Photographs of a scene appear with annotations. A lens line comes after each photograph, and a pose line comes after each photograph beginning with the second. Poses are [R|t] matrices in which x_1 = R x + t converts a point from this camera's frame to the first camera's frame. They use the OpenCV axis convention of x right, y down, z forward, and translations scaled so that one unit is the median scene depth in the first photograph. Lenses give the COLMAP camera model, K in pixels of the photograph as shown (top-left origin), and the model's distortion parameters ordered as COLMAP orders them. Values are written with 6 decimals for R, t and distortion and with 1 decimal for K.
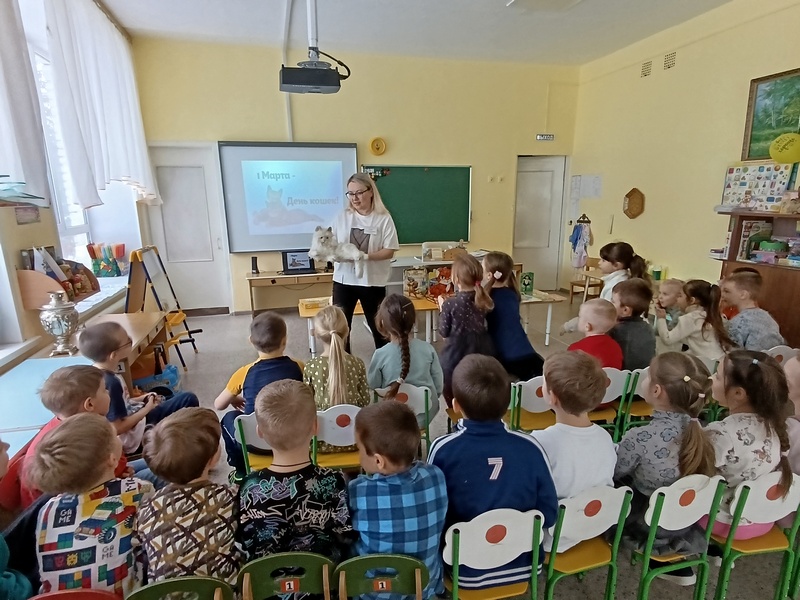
lens RADIAL K [[463.7, 0, 393.5], [0, 463.7, 315.5], [0, 0, 1]] dist [0.013446, -0.011722]
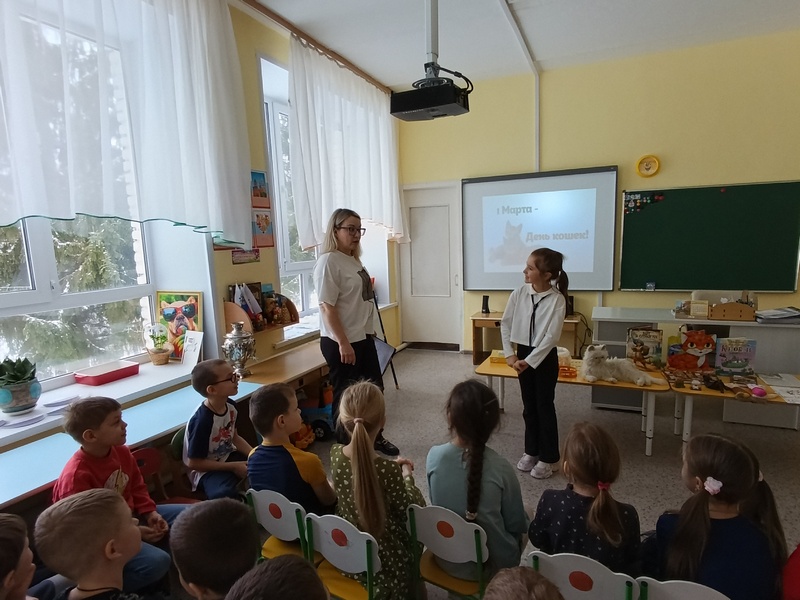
lens RADIAL K [[463.7, 0, 400.5], [0, 463.7, 314.3], [0, 0, 1]] dist [0.013446, -0.011722]
pose [[0.793489, 0.085201, -0.602591, 0.140571], [-0.125200, 0.991826, -0.024627, -0.045156], [0.595567, 0.094985, 0.797670, 0.150789]]
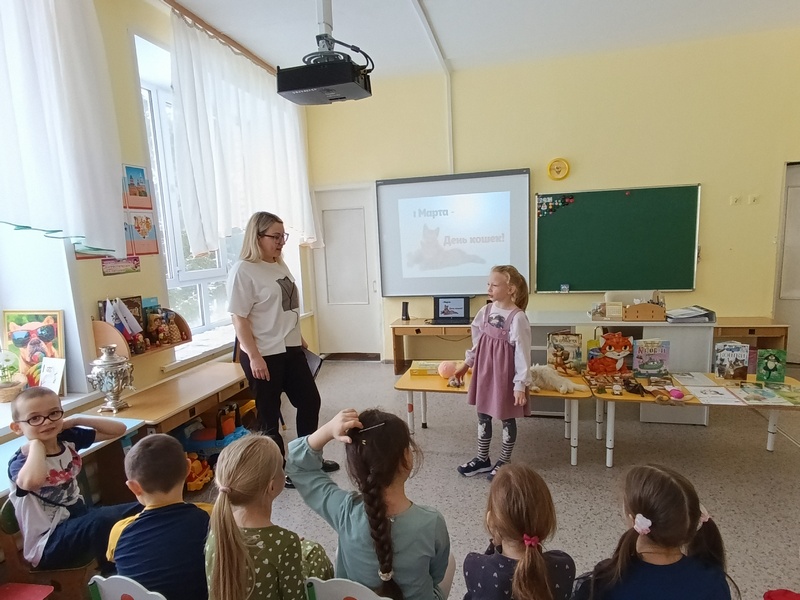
lens RADIAL K [[463.7, 0, 397.8], [0, 463.7, 313.6], [0, 0, 1]] dist [0.013446, -0.011722]
pose [[0.880199, 0.049292, -0.472038, 0.121333], [-0.084337, 0.995007, -0.053360, -0.056069], [0.467051, 0.086778, 0.879962, 0.203860]]
